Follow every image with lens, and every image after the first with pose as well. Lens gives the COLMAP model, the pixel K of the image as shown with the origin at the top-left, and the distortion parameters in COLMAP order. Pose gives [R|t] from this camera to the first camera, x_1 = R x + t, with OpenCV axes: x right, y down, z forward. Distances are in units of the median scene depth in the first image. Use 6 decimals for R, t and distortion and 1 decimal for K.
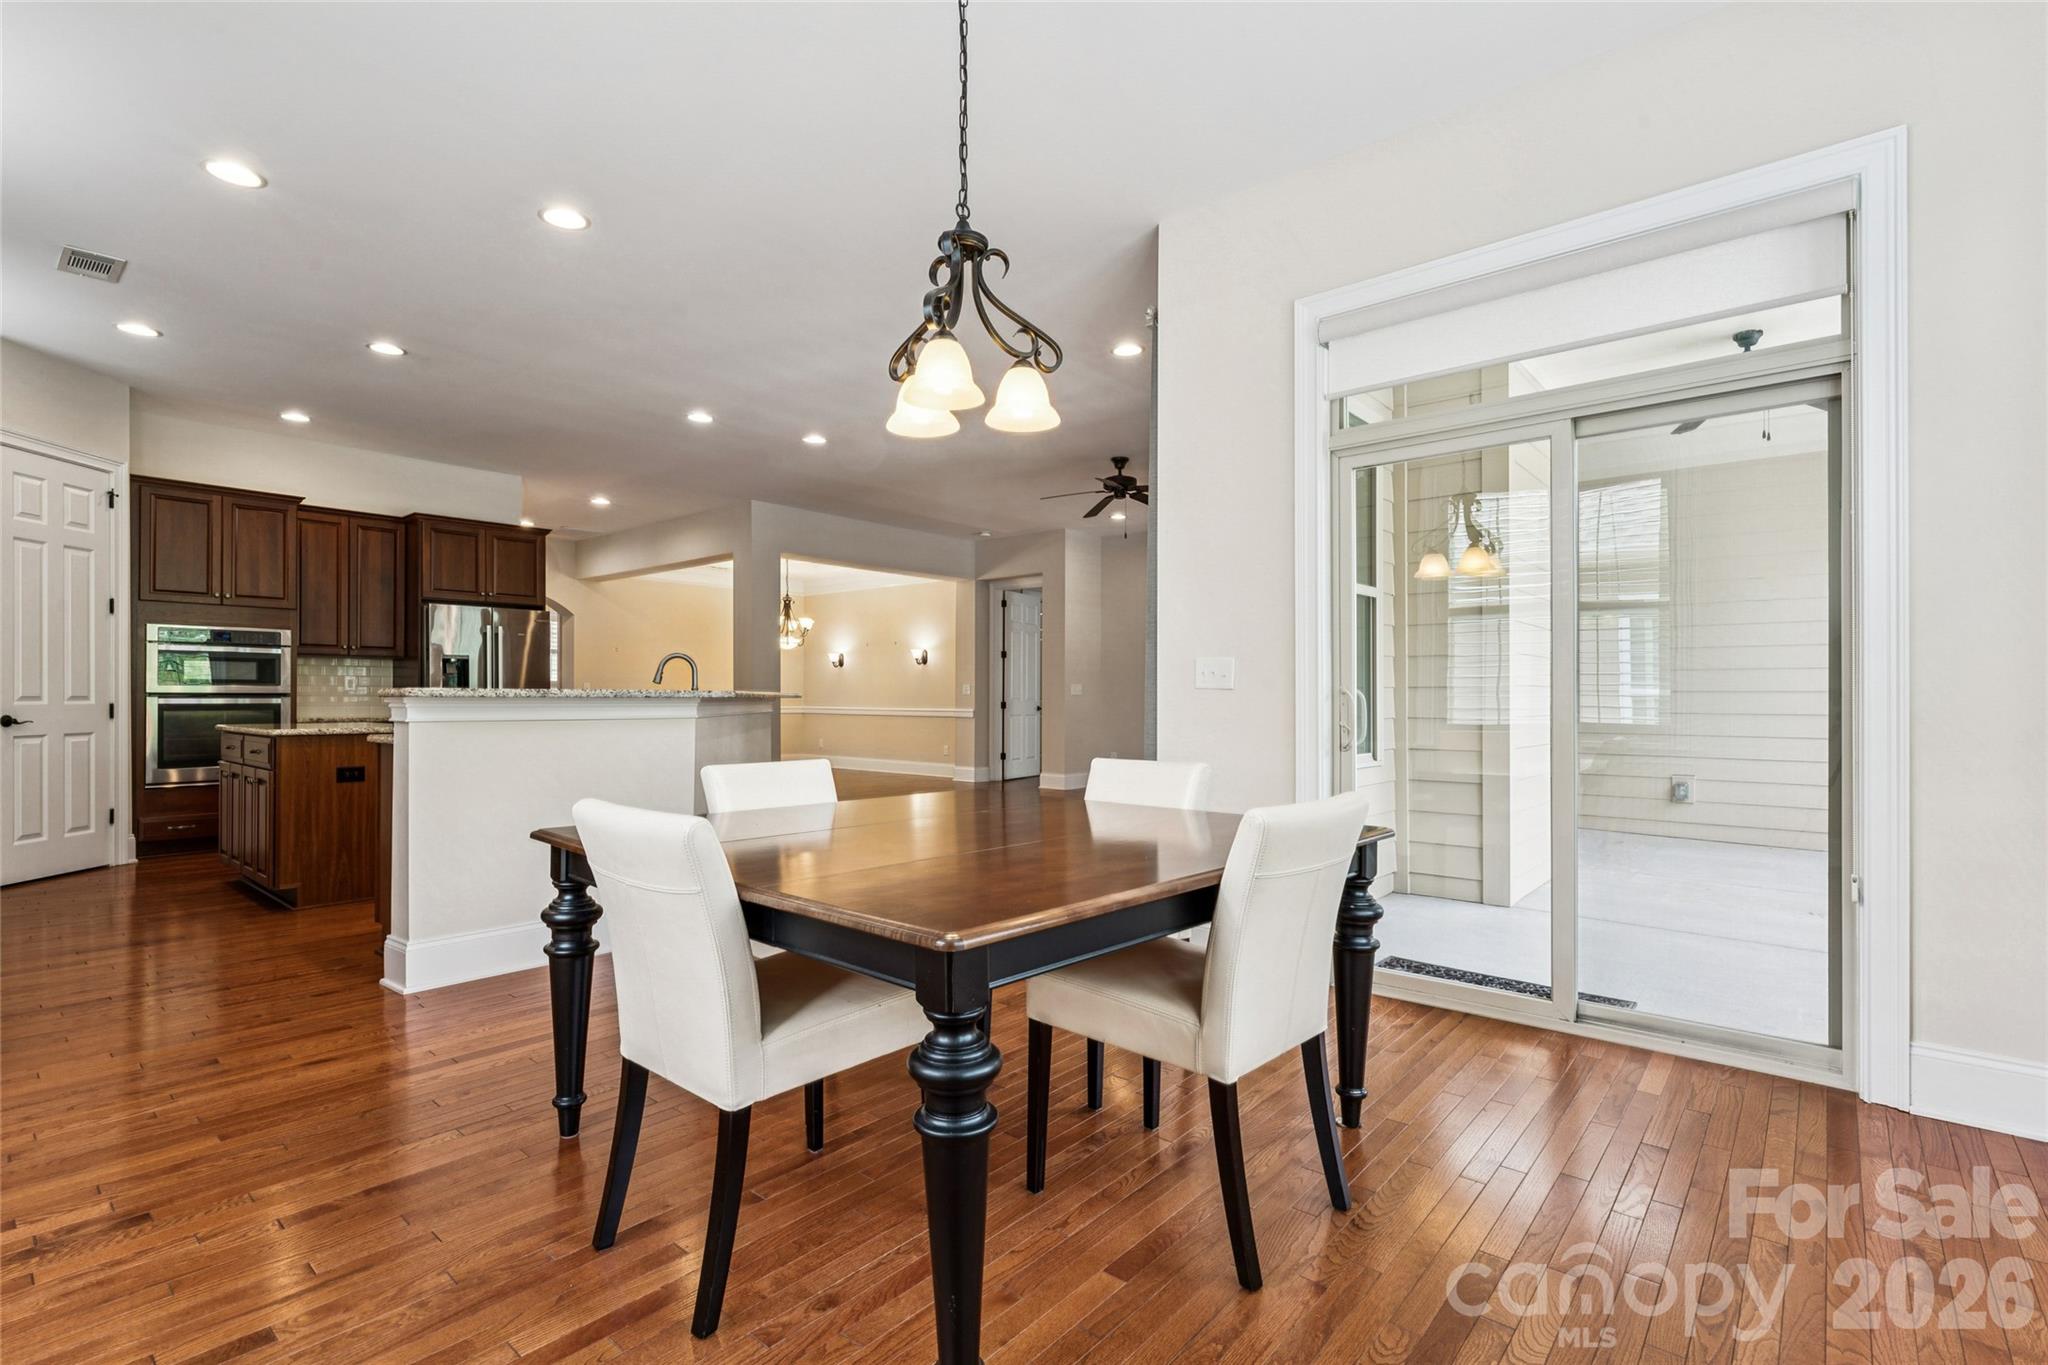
lens RADIAL K [[950.6, 0, 1034.3], [0, 950.6, 691.8], [0, 0, 1]] dist [0.000585, -0.000235]
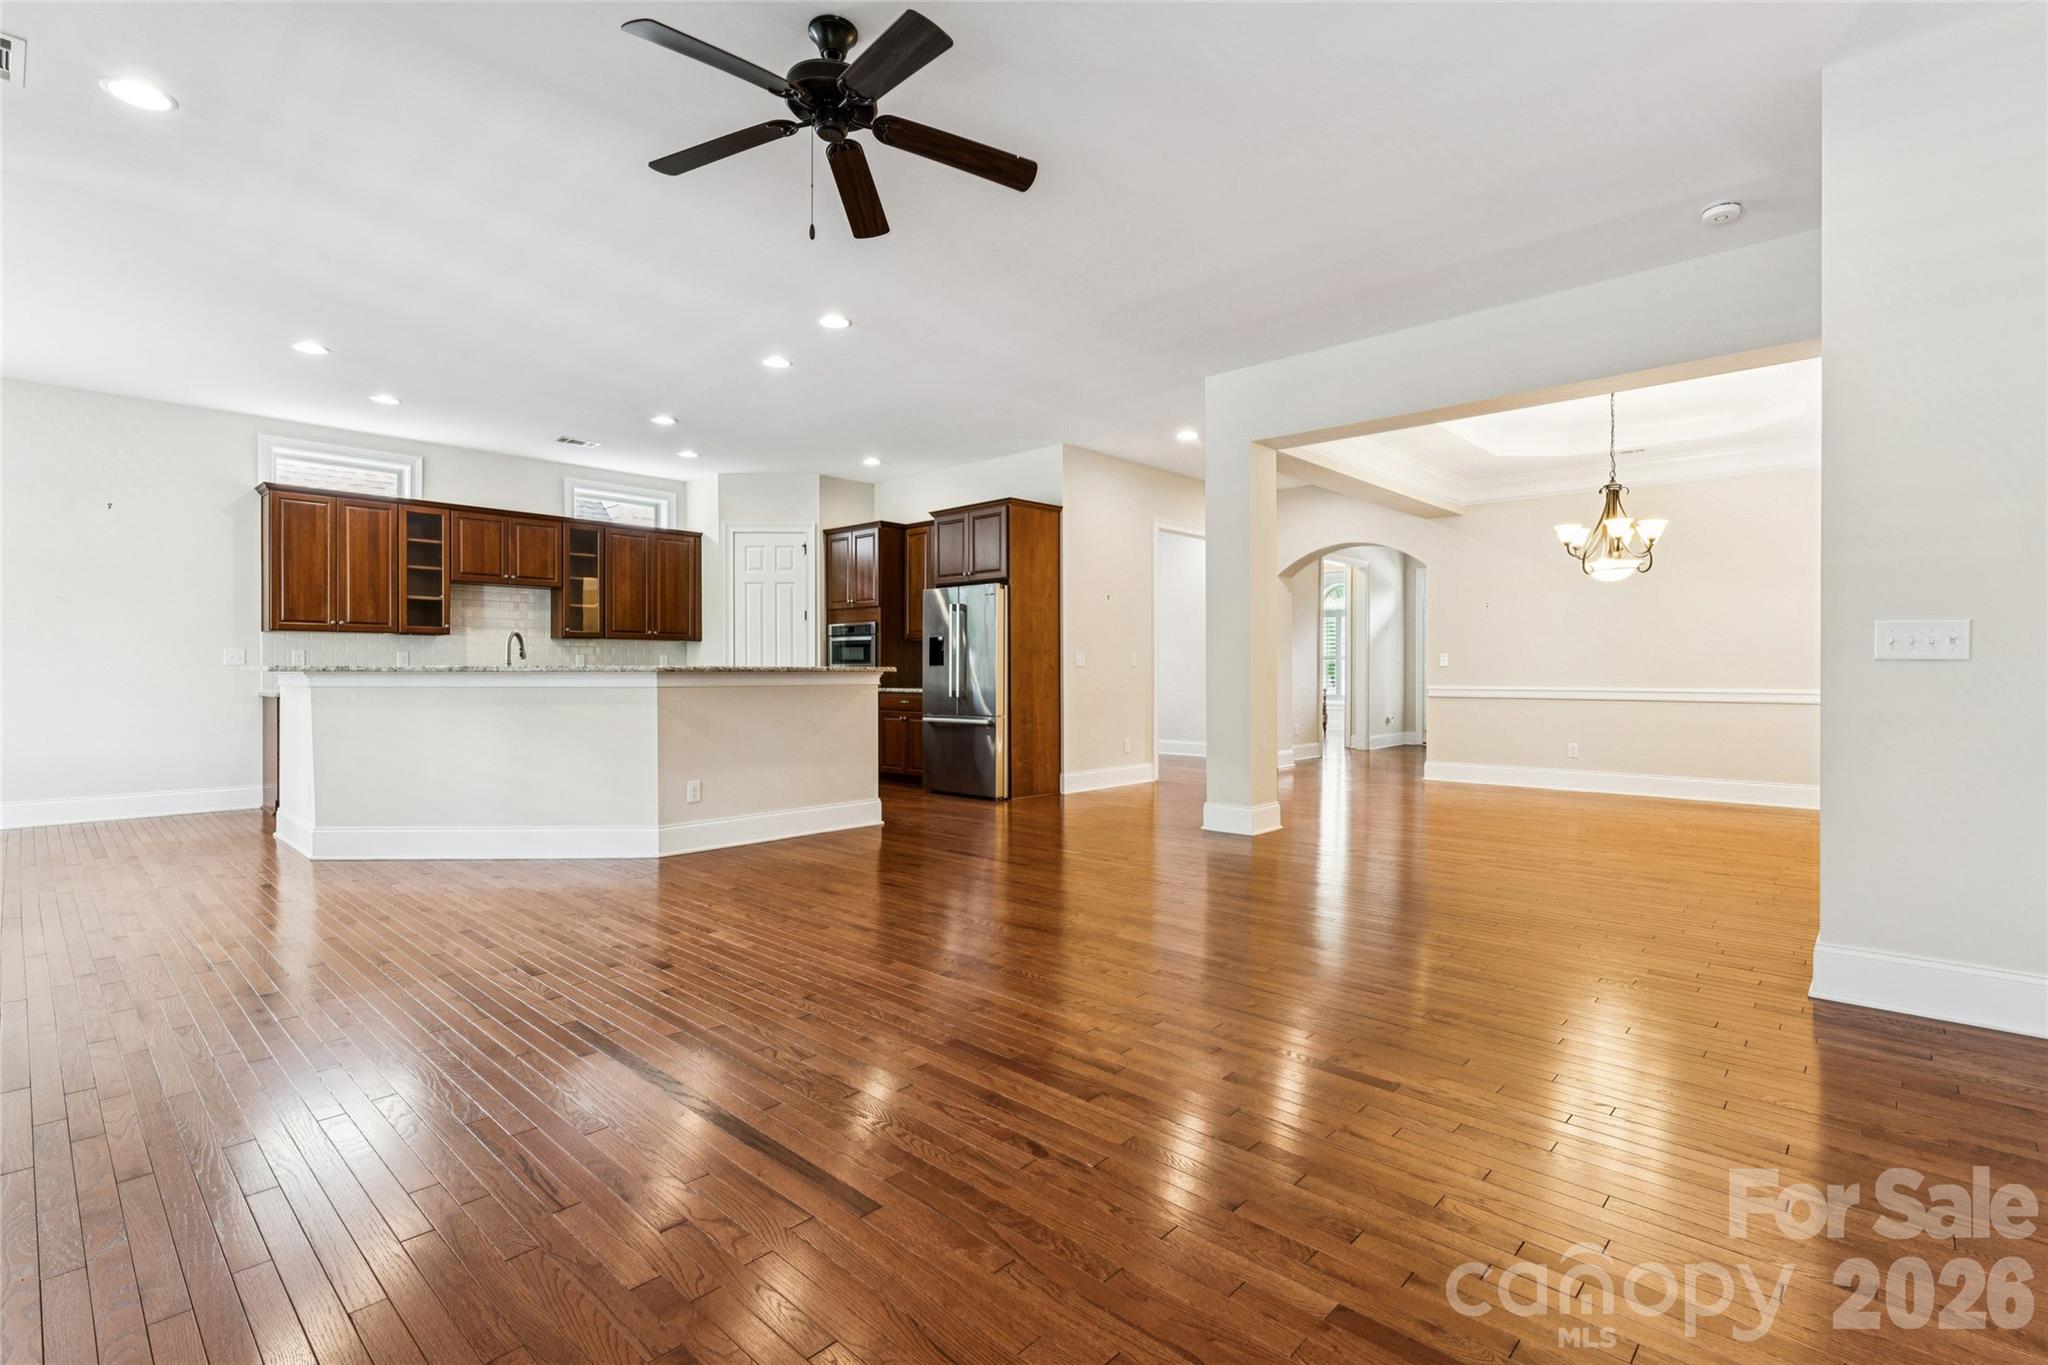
lens RADIAL K [[944.5, 0, 1029.1], [0, 944.5, 668.9], [0, 0, 1]] dist [-0.000897, -0.000885]
pose [[-0.047138, -0.003637, -0.998882, 0.580367], [0.002927, 0.999989, -0.003780, 0.006944], [0.998884, -0.003102, -0.047127, 1.382301]]
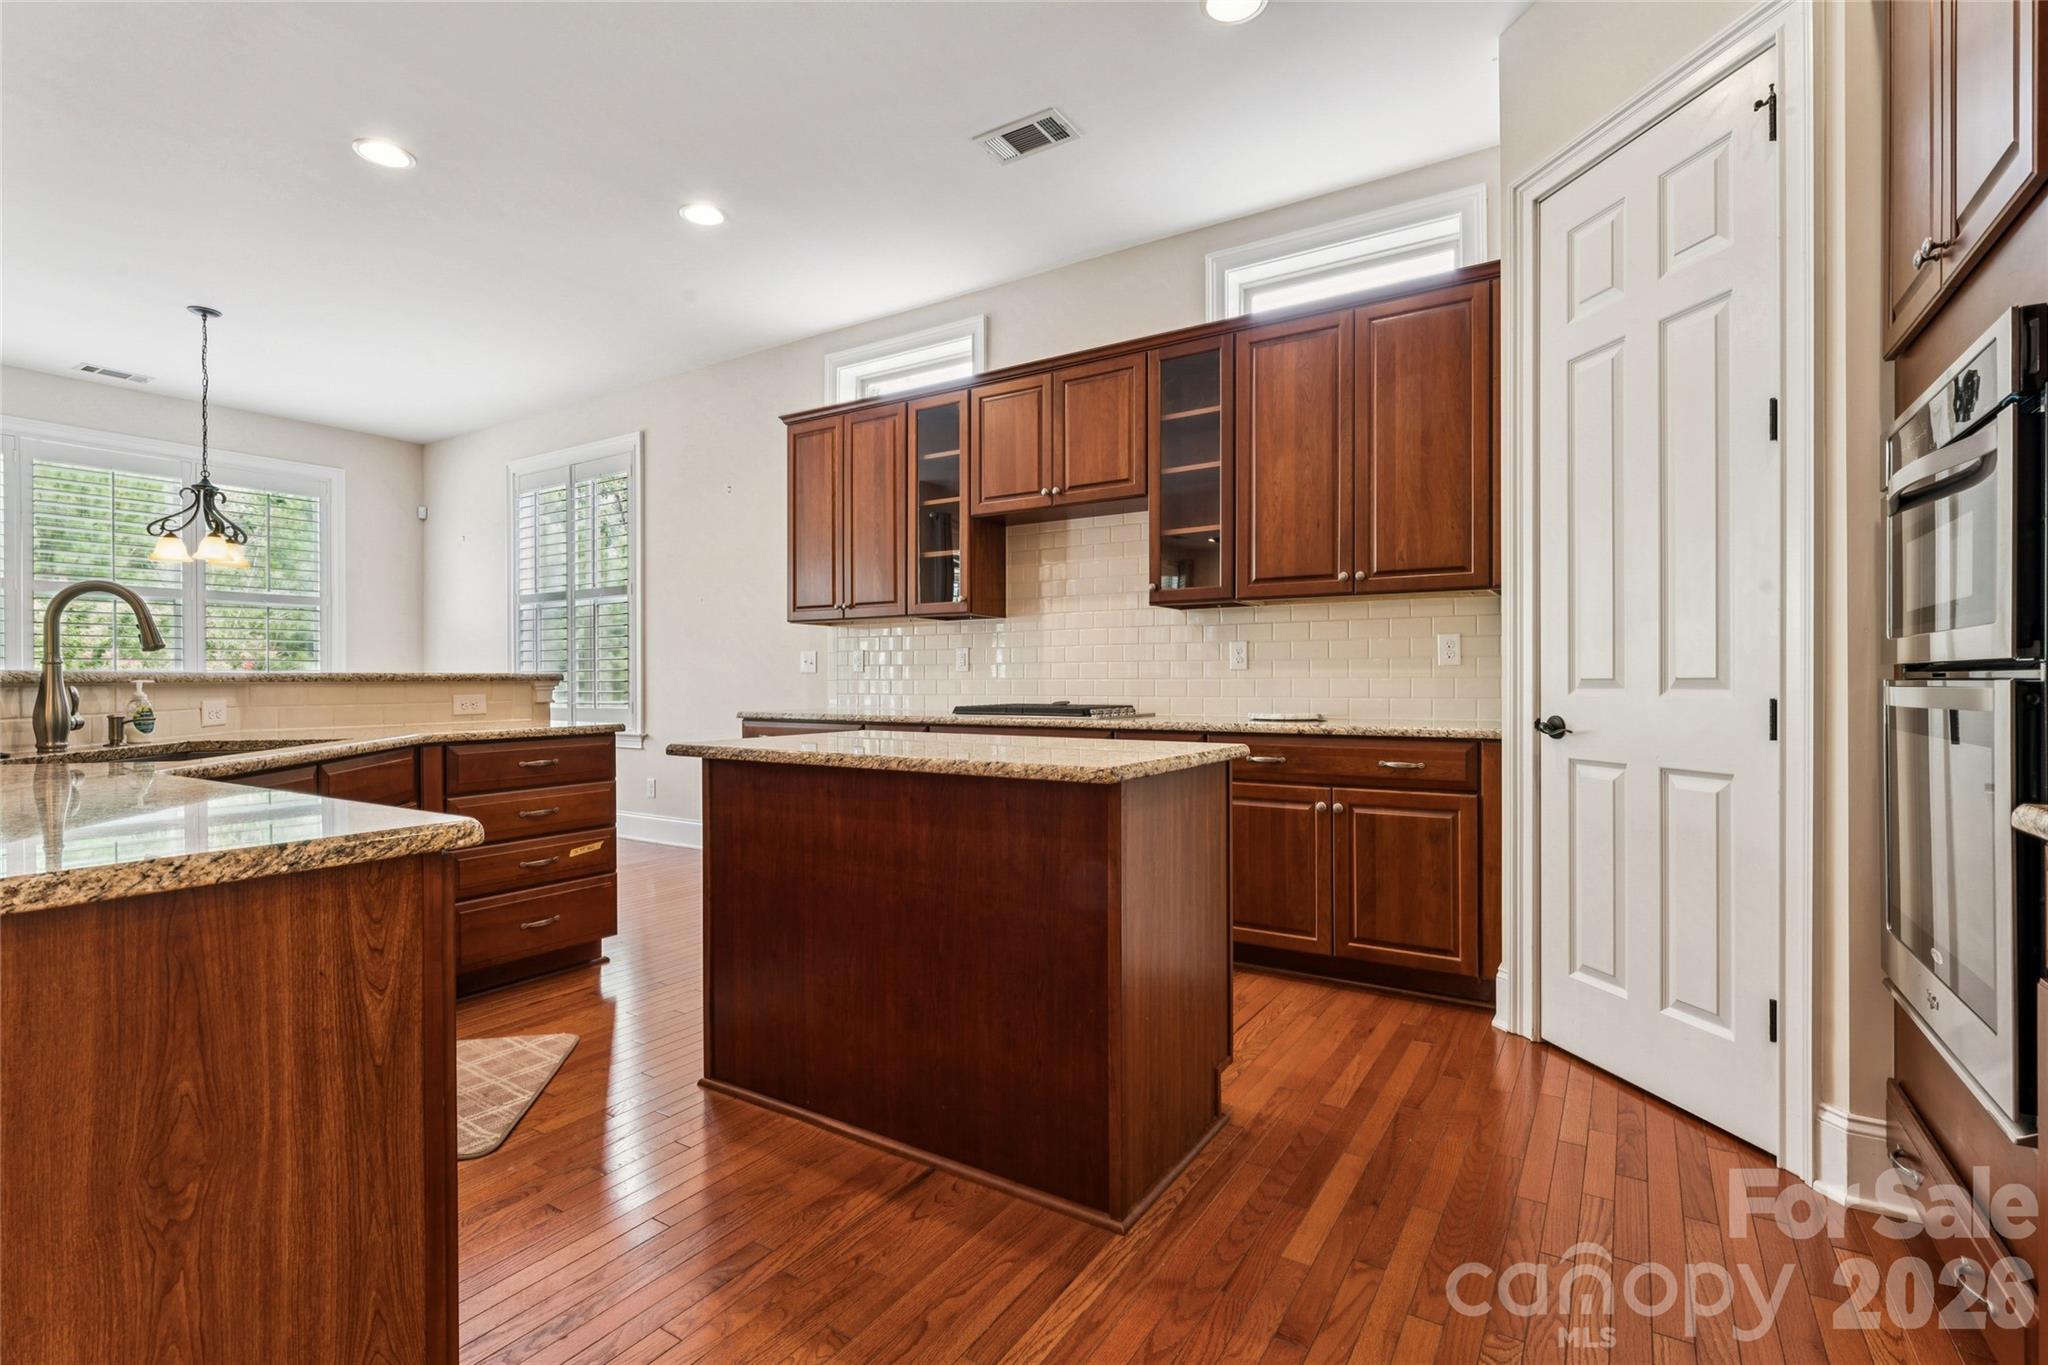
lens RADIAL K [[955.0, 0, 1024.0], [0, 955.0, 682.5], [0, 0, 1]] dist [0.000055, -0.000113]
pose [[-0.991913, 0.003723, -0.126862, -0.620888], [0.003695, 0.999993, 0.000457, 0.004857], [0.126863, -0.000016, -0.991920, 1.253090]]
